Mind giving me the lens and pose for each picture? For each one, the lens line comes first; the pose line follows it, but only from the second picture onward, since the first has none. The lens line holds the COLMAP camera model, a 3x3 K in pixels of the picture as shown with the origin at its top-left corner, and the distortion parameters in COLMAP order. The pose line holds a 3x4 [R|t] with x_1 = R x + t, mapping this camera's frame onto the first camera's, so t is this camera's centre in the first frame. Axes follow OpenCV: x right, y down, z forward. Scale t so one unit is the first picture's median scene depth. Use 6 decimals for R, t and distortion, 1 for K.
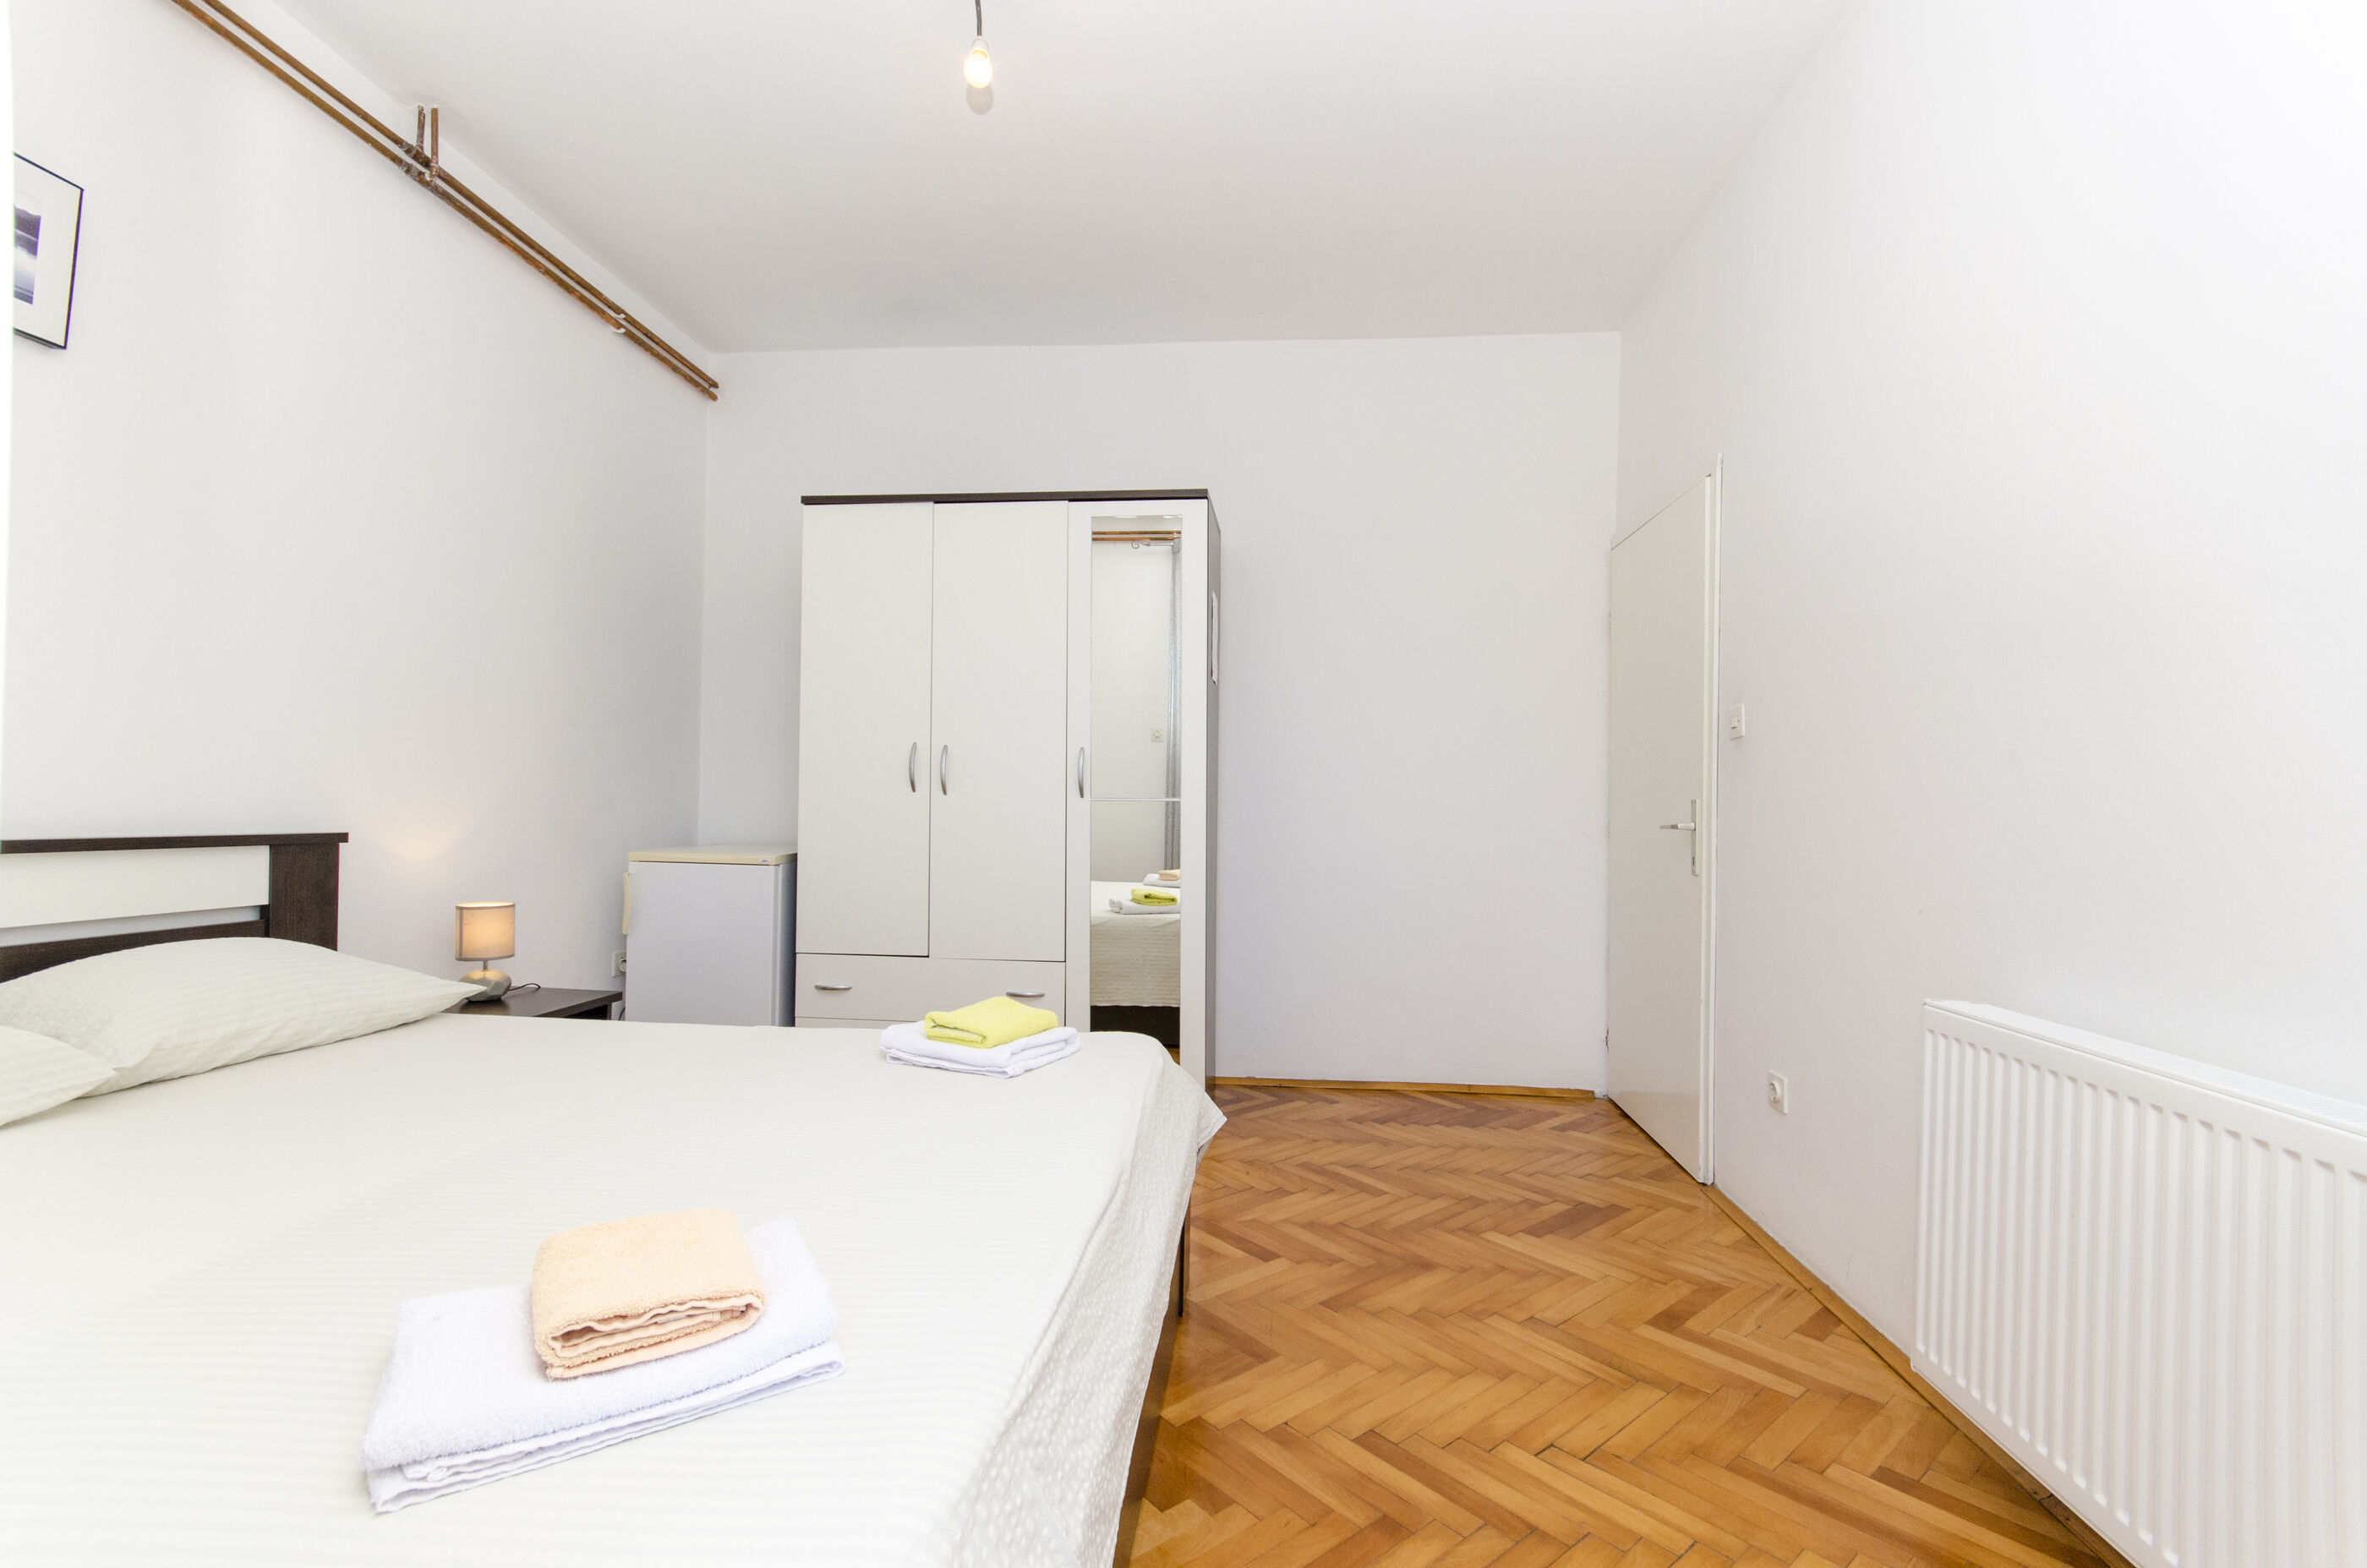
lens RADIAL K [[1035.2, 0, 1196.8], [0, 1035.2, 785.0], [0, 0, 1]] dist [0.007259, 0.000873]
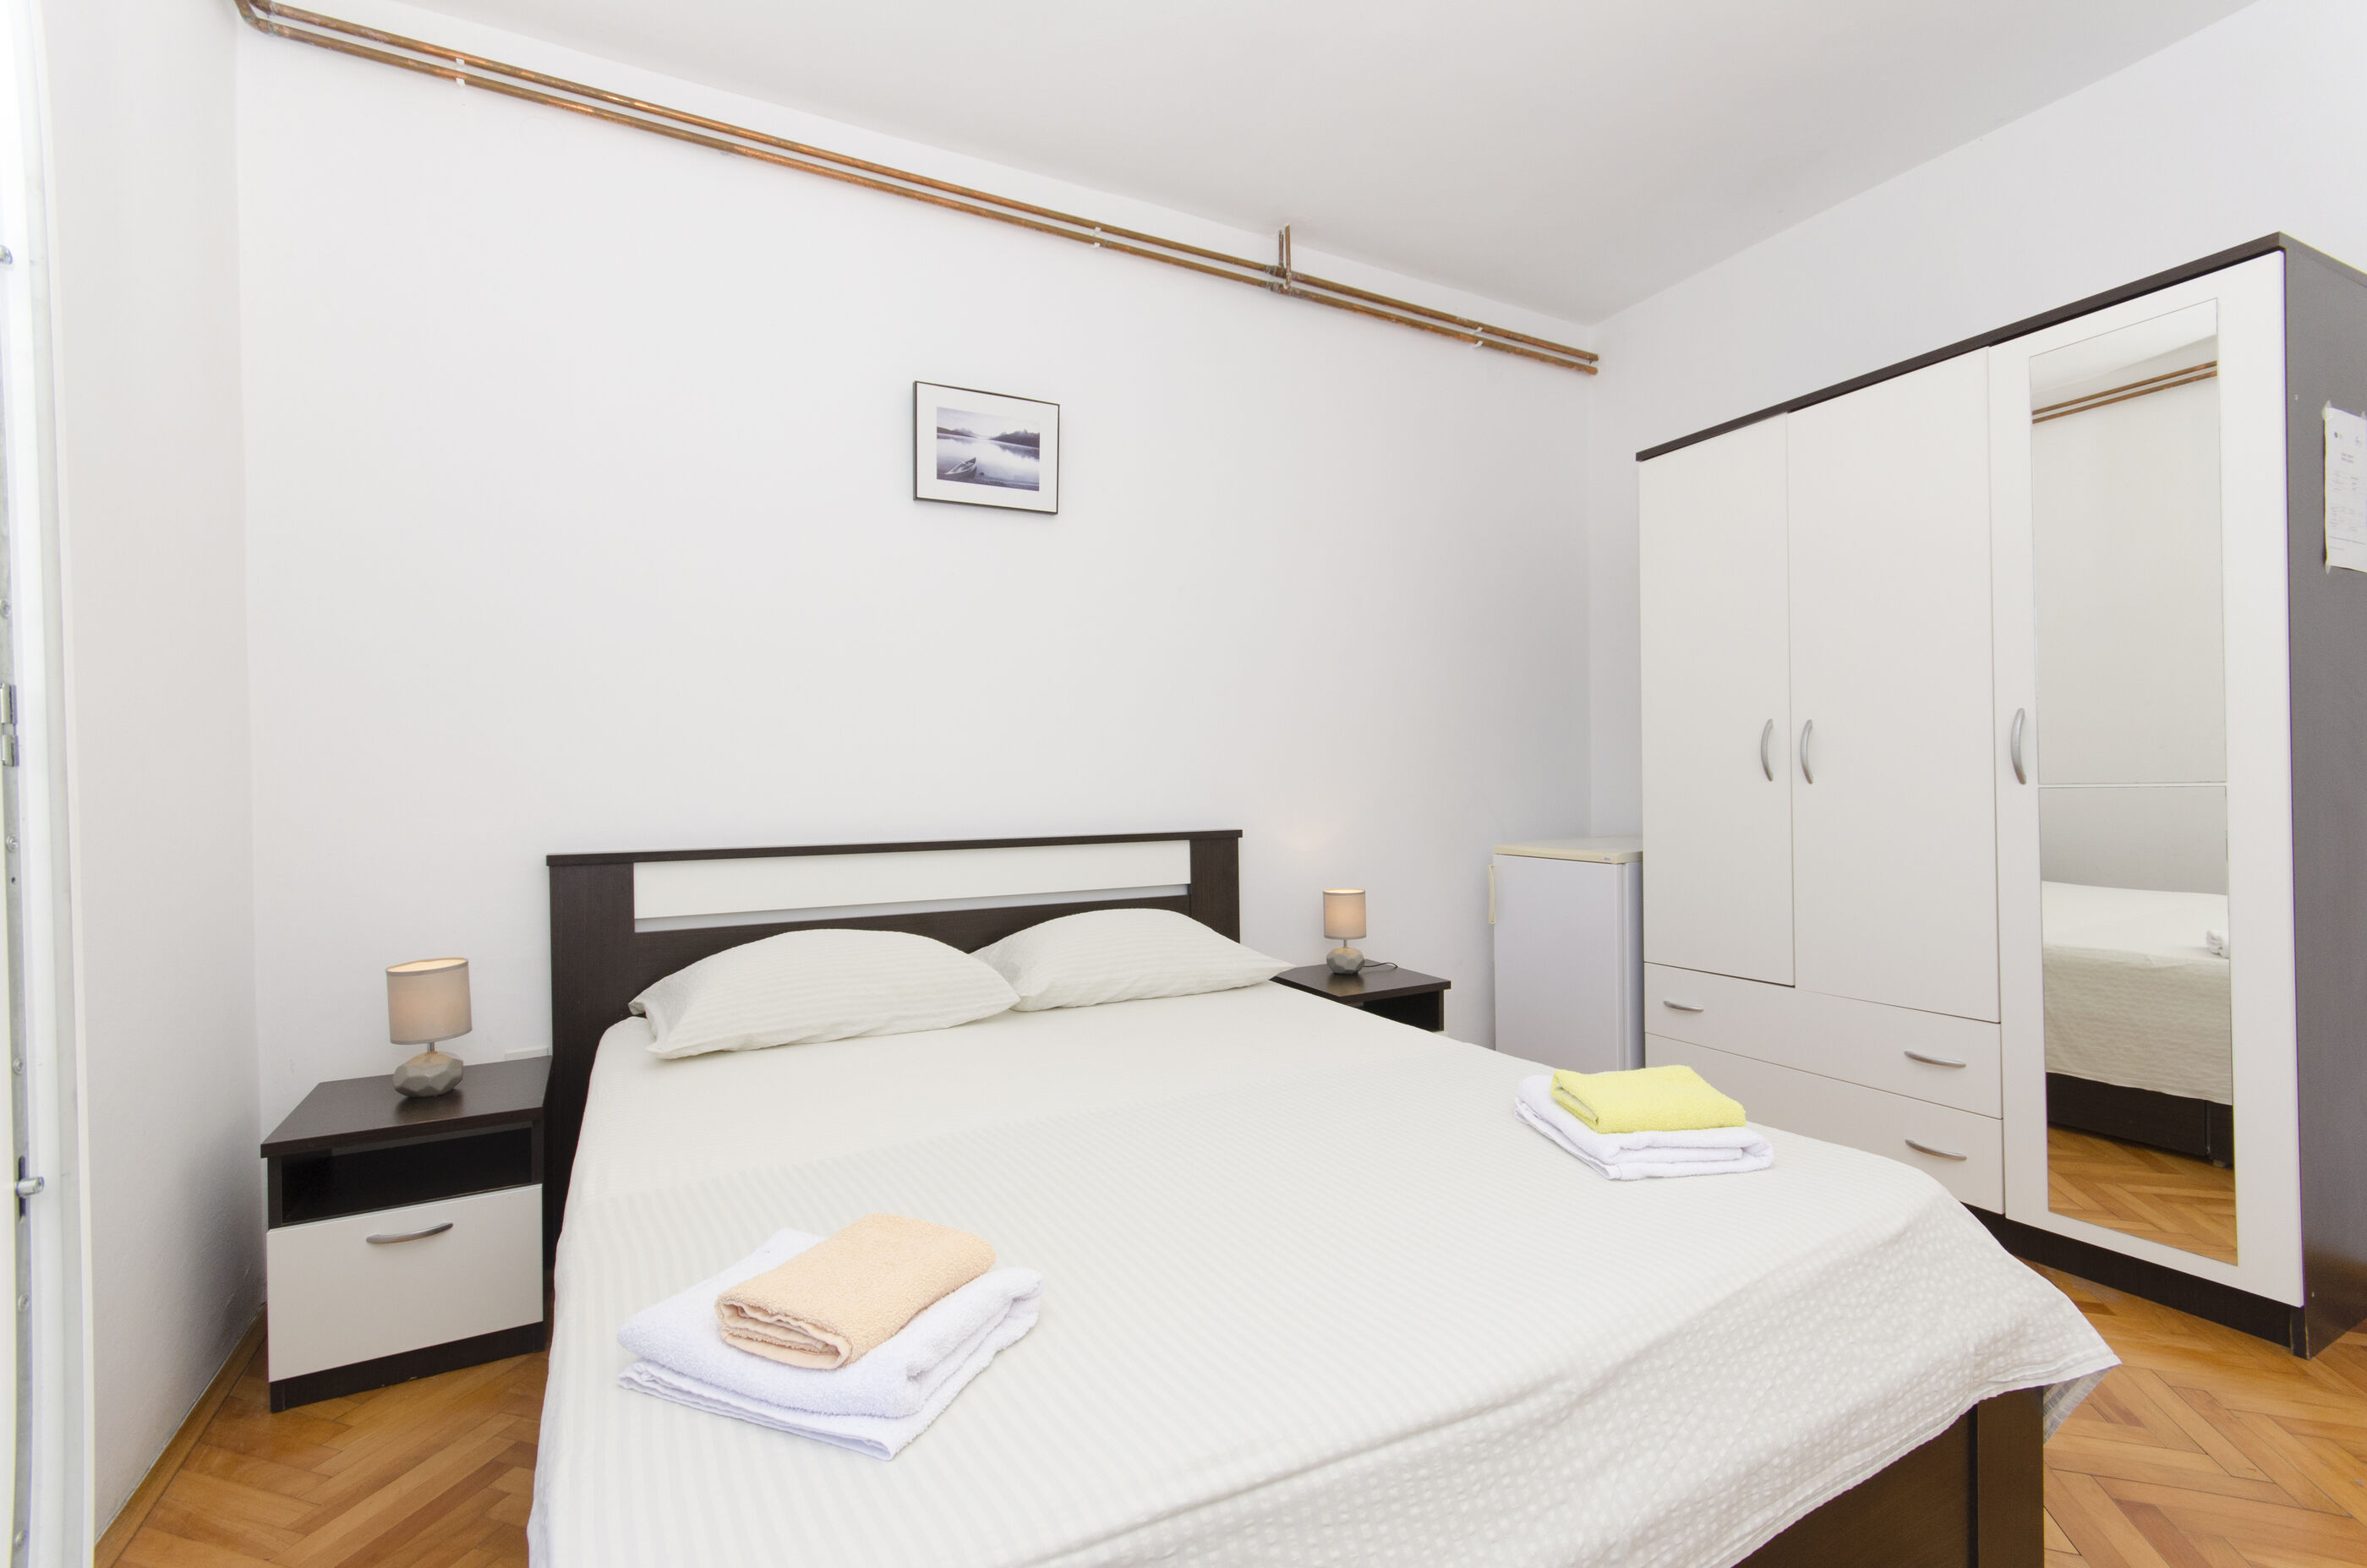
lens RADIAL K [[1035.2, 0, 1196.8], [0, 1035.2, 785.0], [0, 0, 1]] dist [0.007259, 0.000873]
pose [[0.549802, -0.022296, -0.834997, 0.194252], [0.042438, 0.999098, 0.001266, -0.011955], [0.834216, -0.036132, 0.550253, 0.231569]]
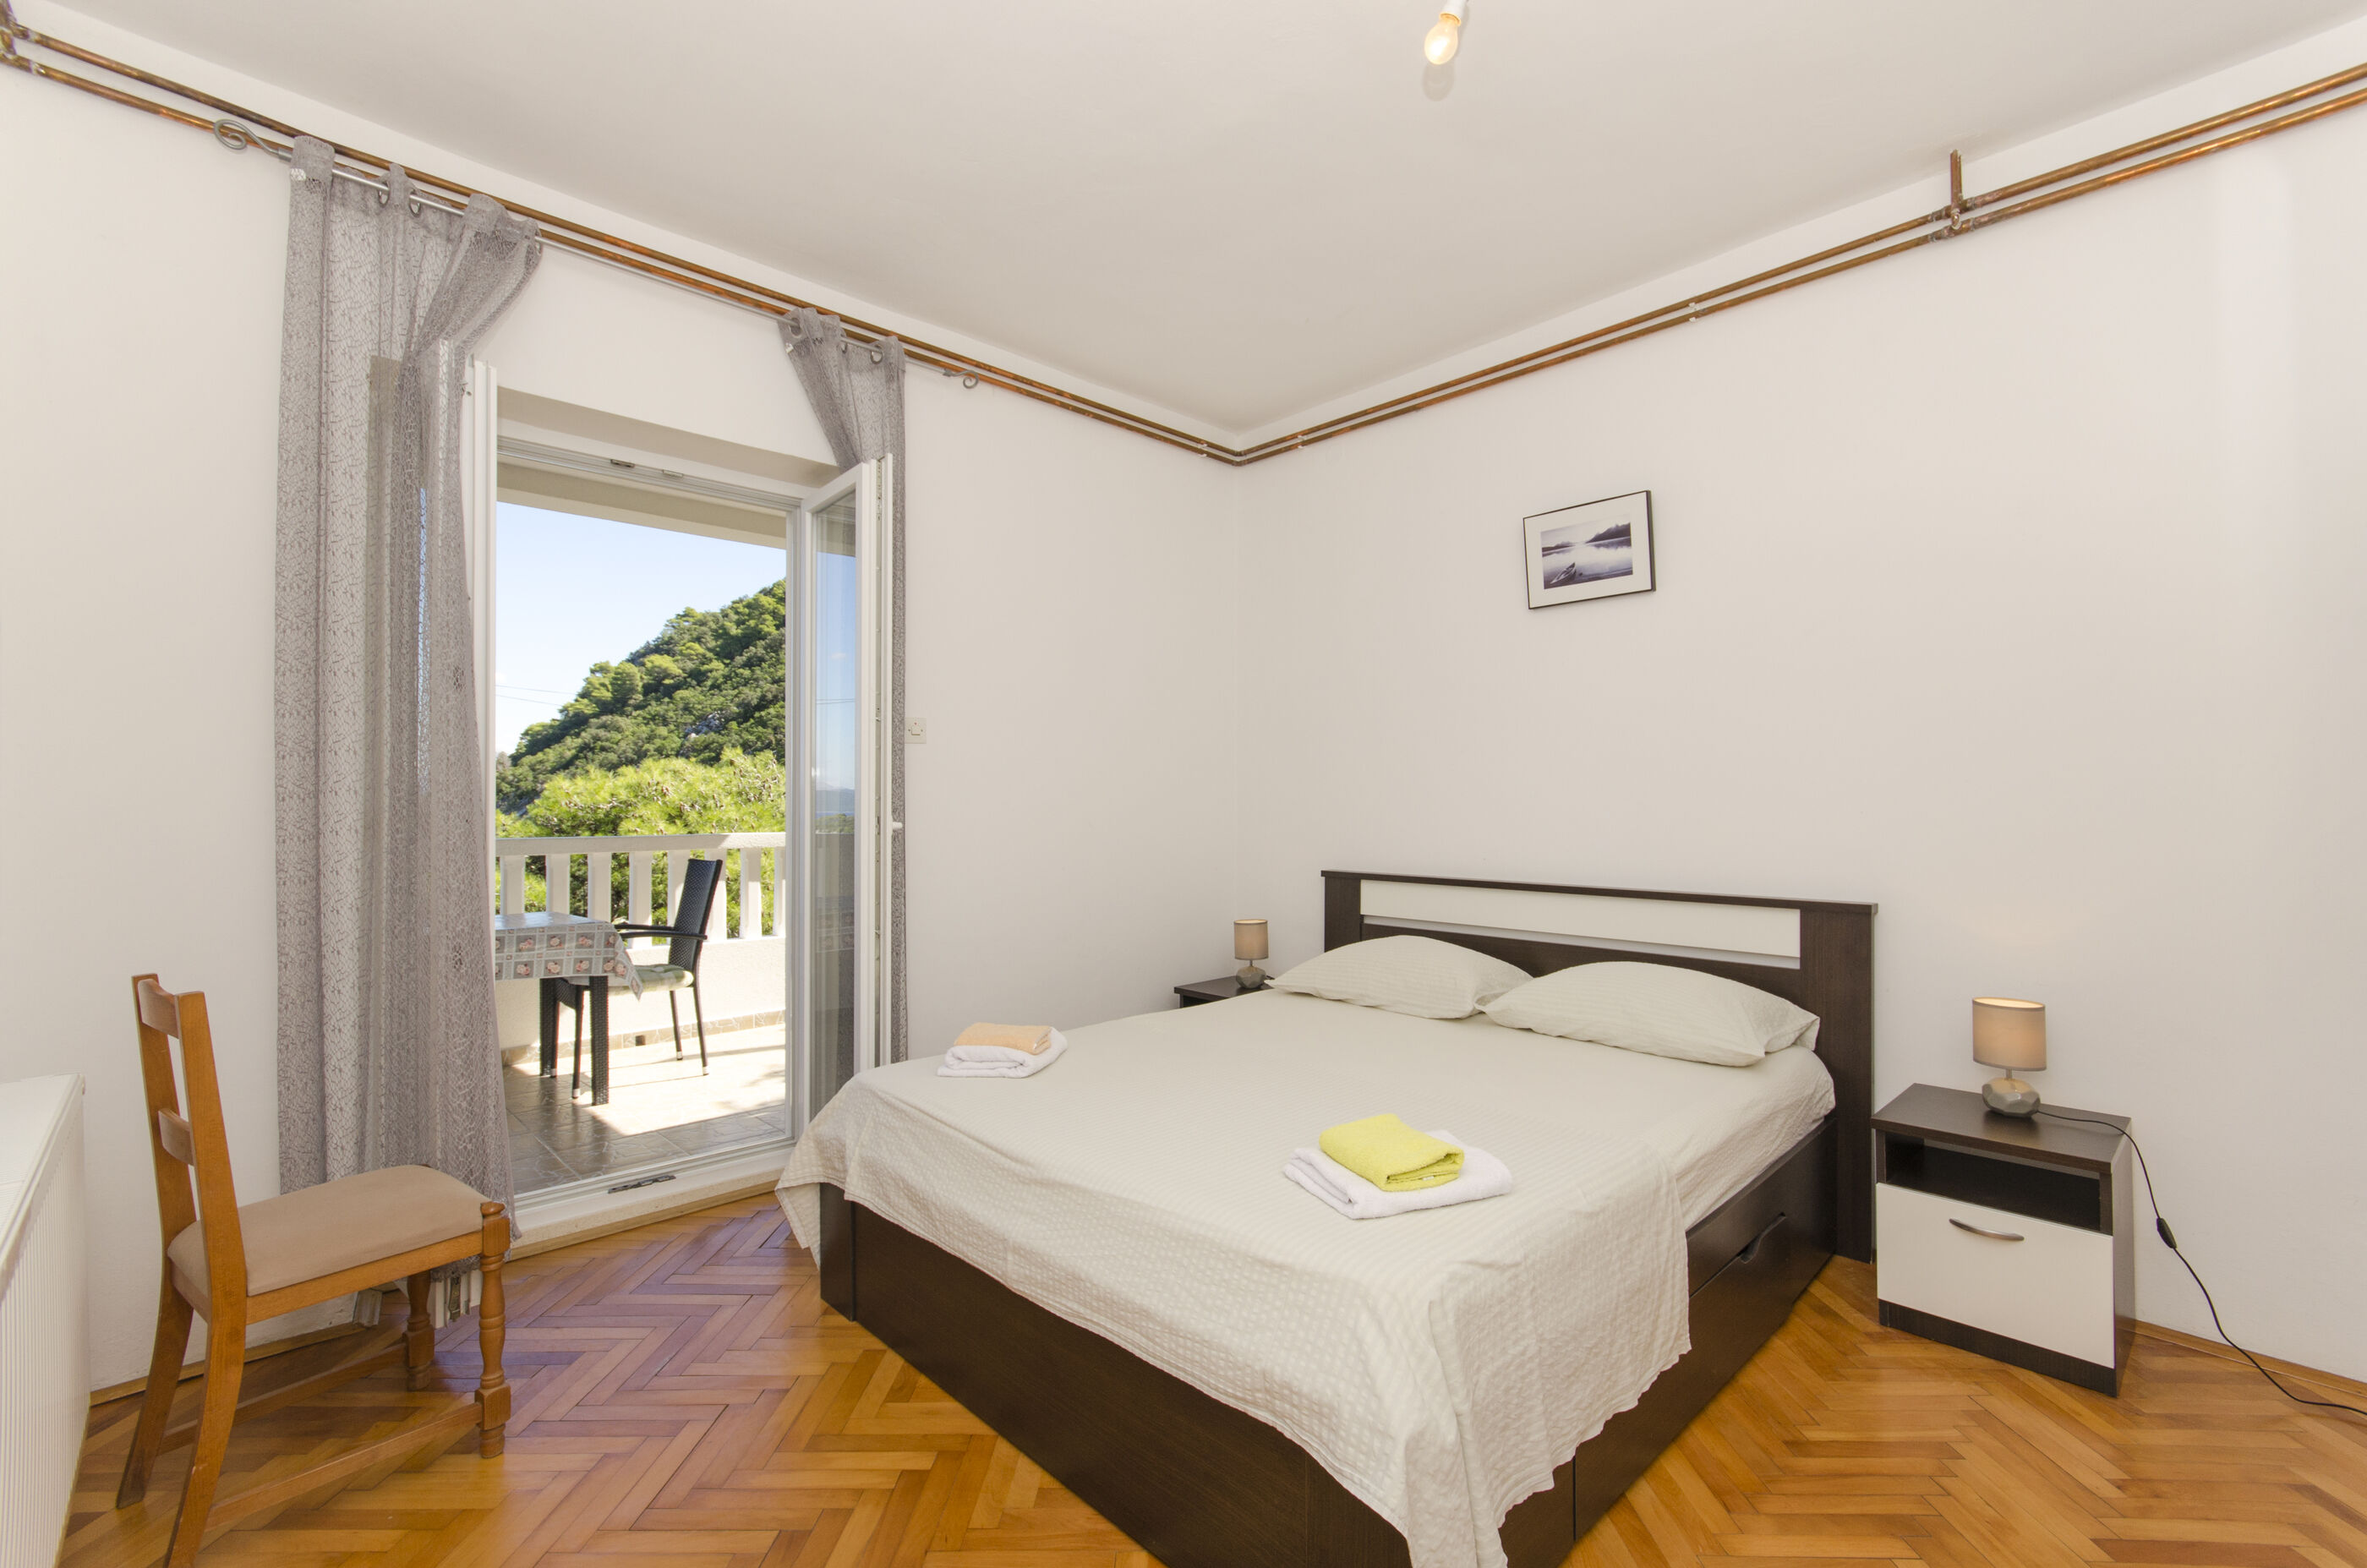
lens RADIAL K [[1020.2, 0, 1183.5], [0, 1020.2, 794.3], [0, 0, 1]] dist [0.002137, 0.001018]
pose [[-0.657100, -0.027249, -0.753310, 0.416906], [0.004317, 0.999194, -0.039909, -0.026147], [0.753791, -0.029476, -0.656453, 1.047898]]
